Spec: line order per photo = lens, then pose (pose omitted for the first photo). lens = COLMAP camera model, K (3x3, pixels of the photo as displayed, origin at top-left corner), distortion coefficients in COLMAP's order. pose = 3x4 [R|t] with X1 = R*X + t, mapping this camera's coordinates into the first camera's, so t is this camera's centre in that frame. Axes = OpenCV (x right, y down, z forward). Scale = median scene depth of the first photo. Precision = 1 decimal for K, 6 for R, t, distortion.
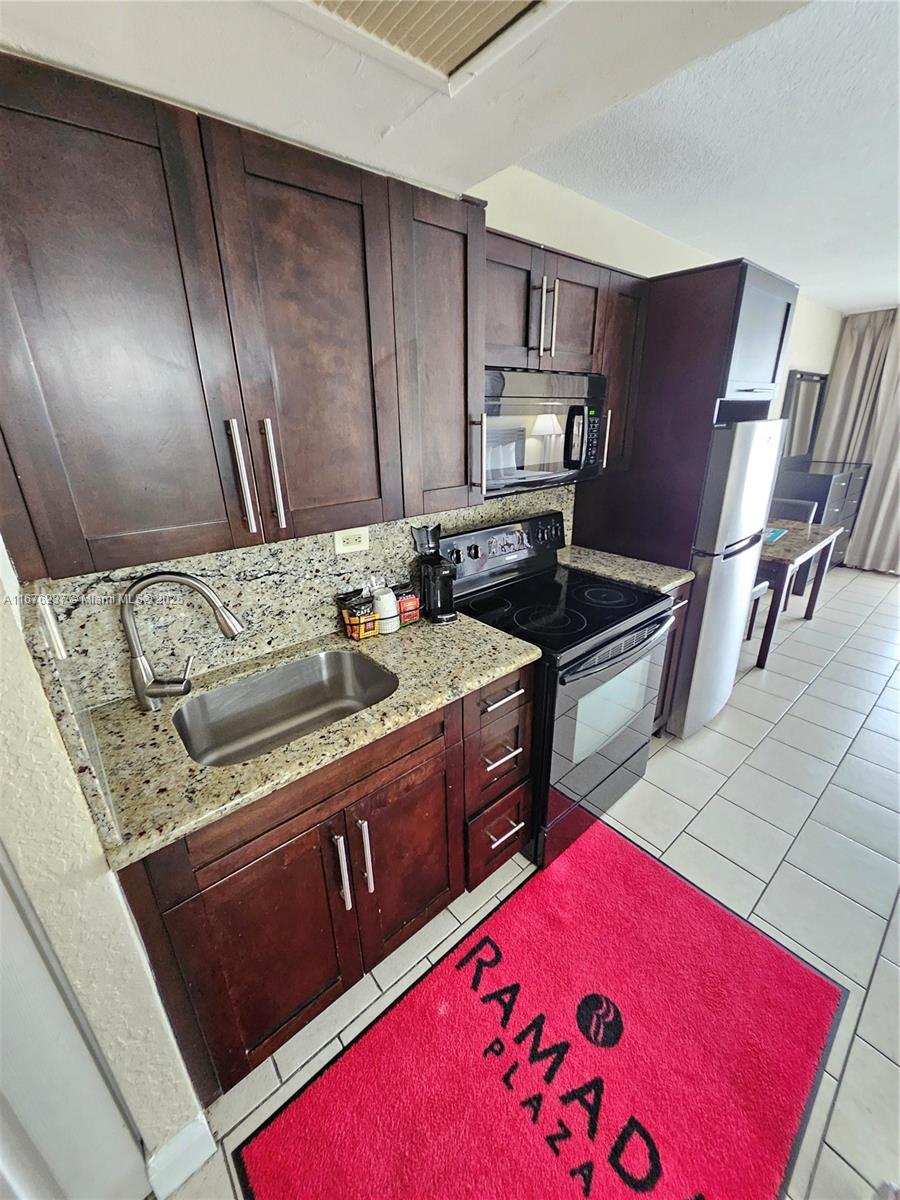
lens RADIAL K [[476.0, 0, 459.2], [0, 476.0, 593.5], [0, 0, 1]] dist [-0.002960, -0.000623]
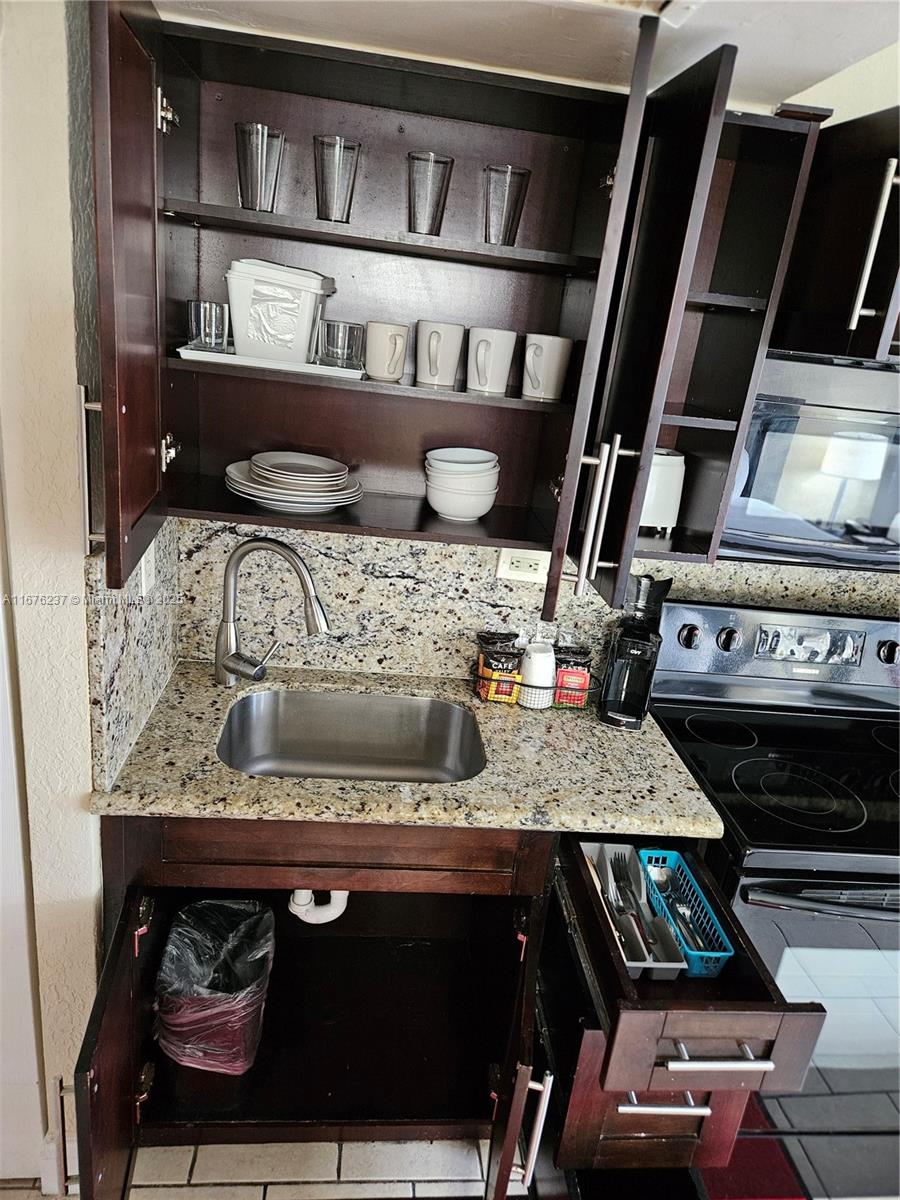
lens RADIAL K [[820.7, 0, 456.2], [0, 820.7, 597.3], [0, 0, 1]] dist [0.063085, -0.074200]
pose [[0.805578, 0.295507, -0.513537, 0.379308], [-0.323453, 0.945532, 0.036695, -0.089028], [0.496409, 0.136544, 0.857283, -0.100433]]
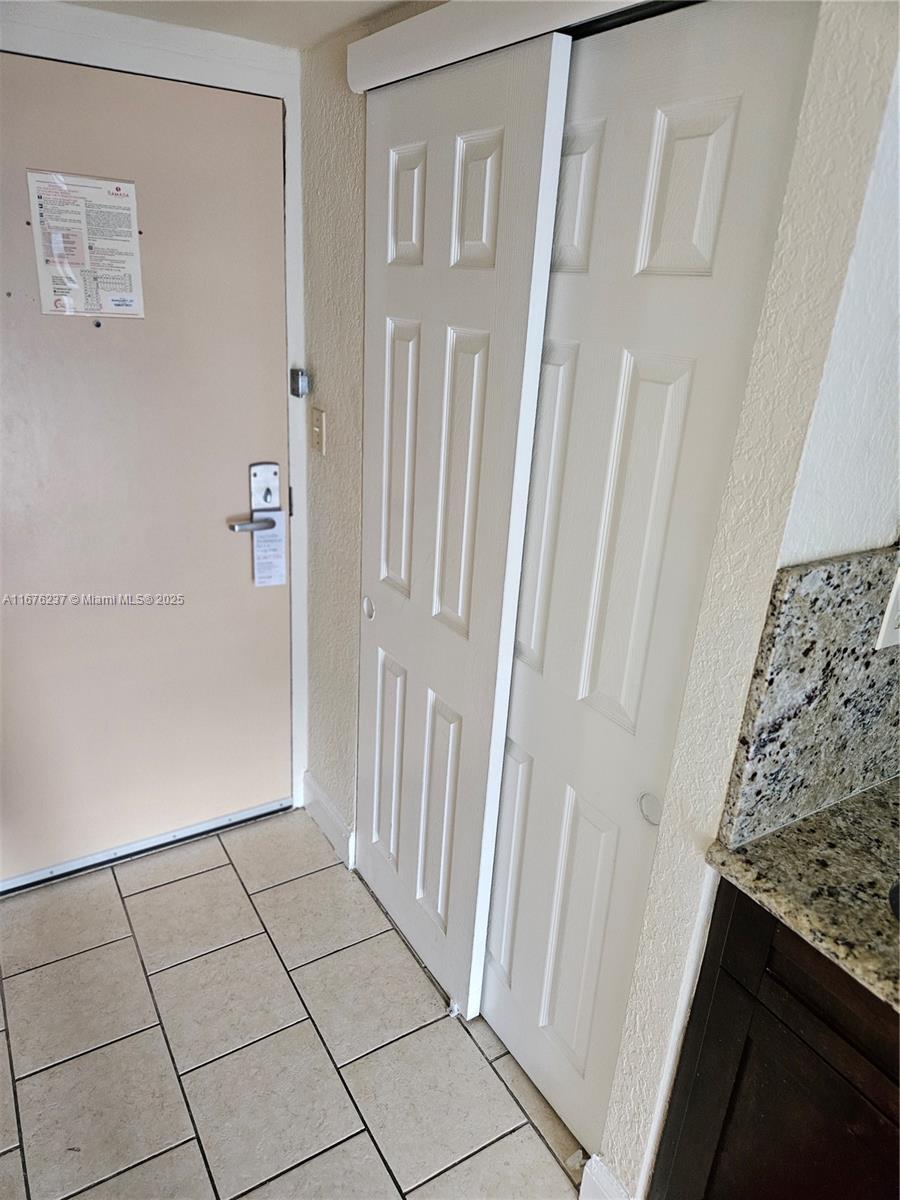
lens RADIAL K [[820.7, 0, 456.2], [0, 820.7, 597.3], [0, 0, 1]] dist [0.063085, -0.074200]
pose [[-0.156508, 0.375736, -0.913415, 0.306037], [-0.413865, 0.814756, 0.406065, -0.128355], [0.896784, 0.441583, 0.027988, 0.205949]]
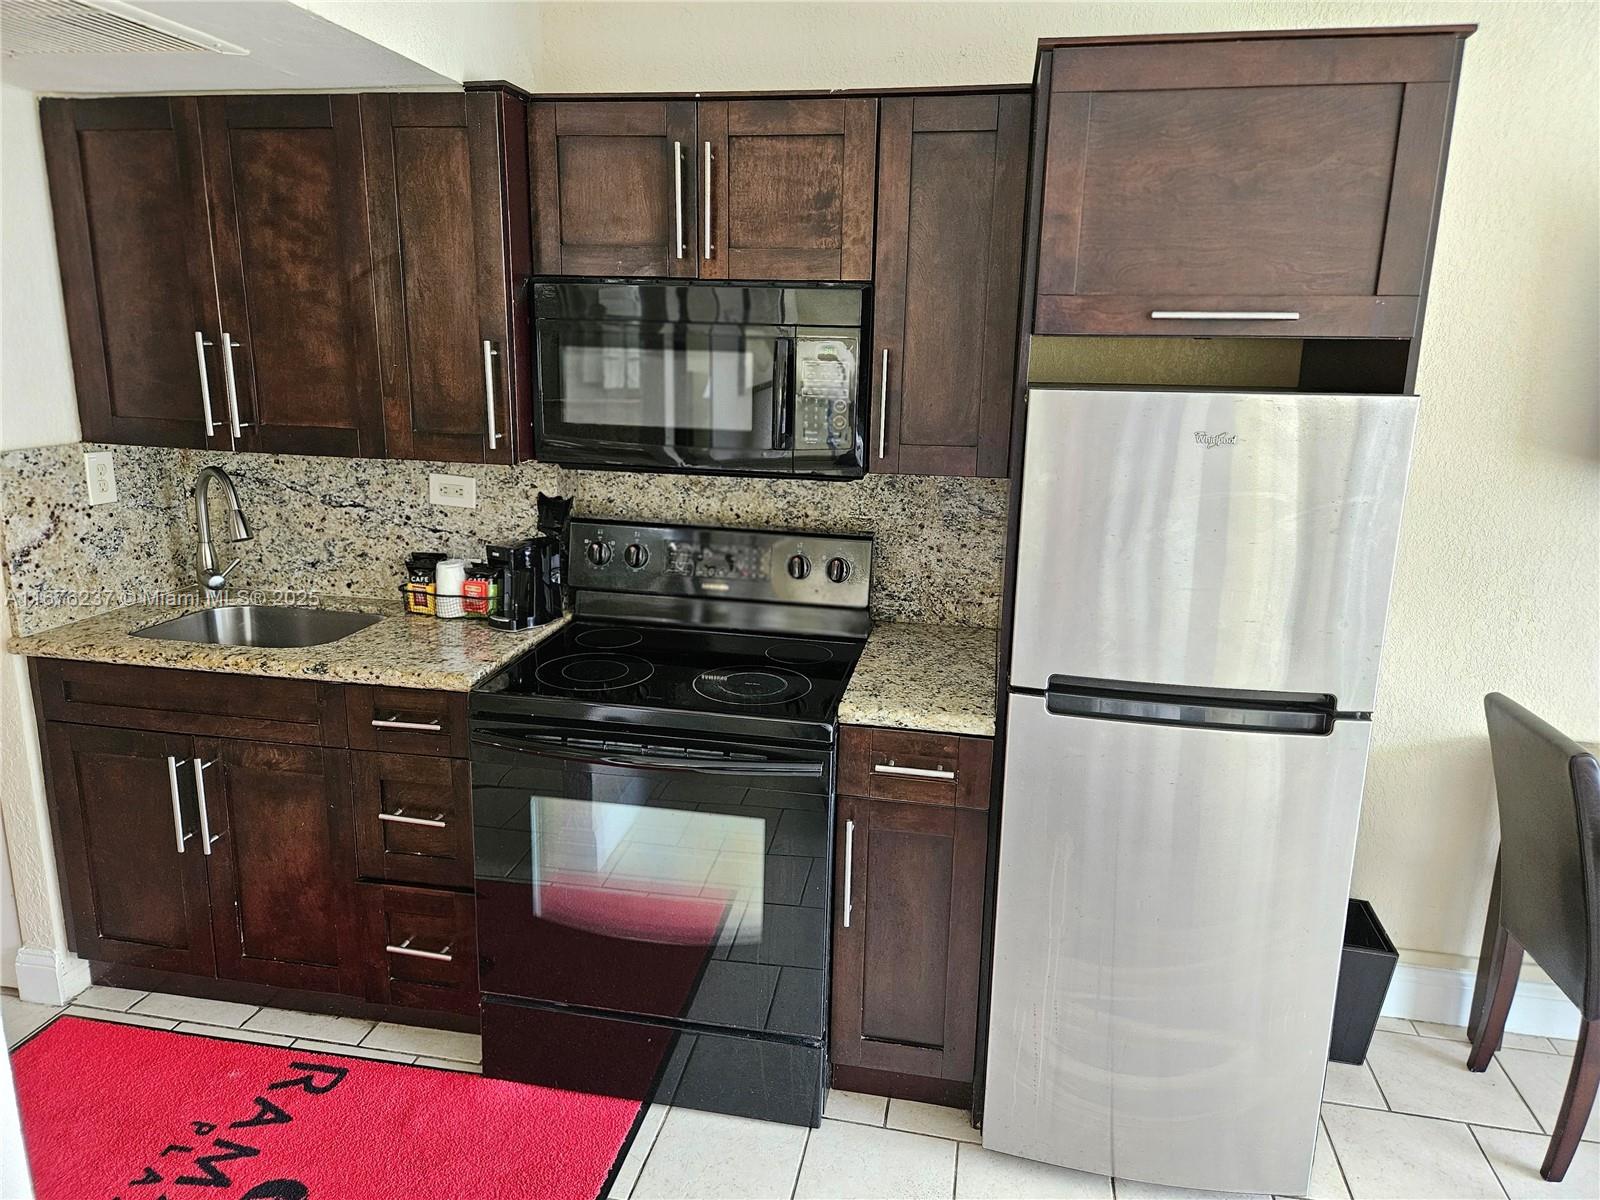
lens RADIAL K [[1098.2, 0, 847.0], [0, 1098.2, 592.1], [0, 0, 1]] dist [0.063660, -0.082657]
pose [[0.628202, 0.210003, -0.749174, 1.793851], [-0.308200, 0.951286, 0.008224, -0.192059], [0.714406, 0.225729, 0.662322, 0.342488]]
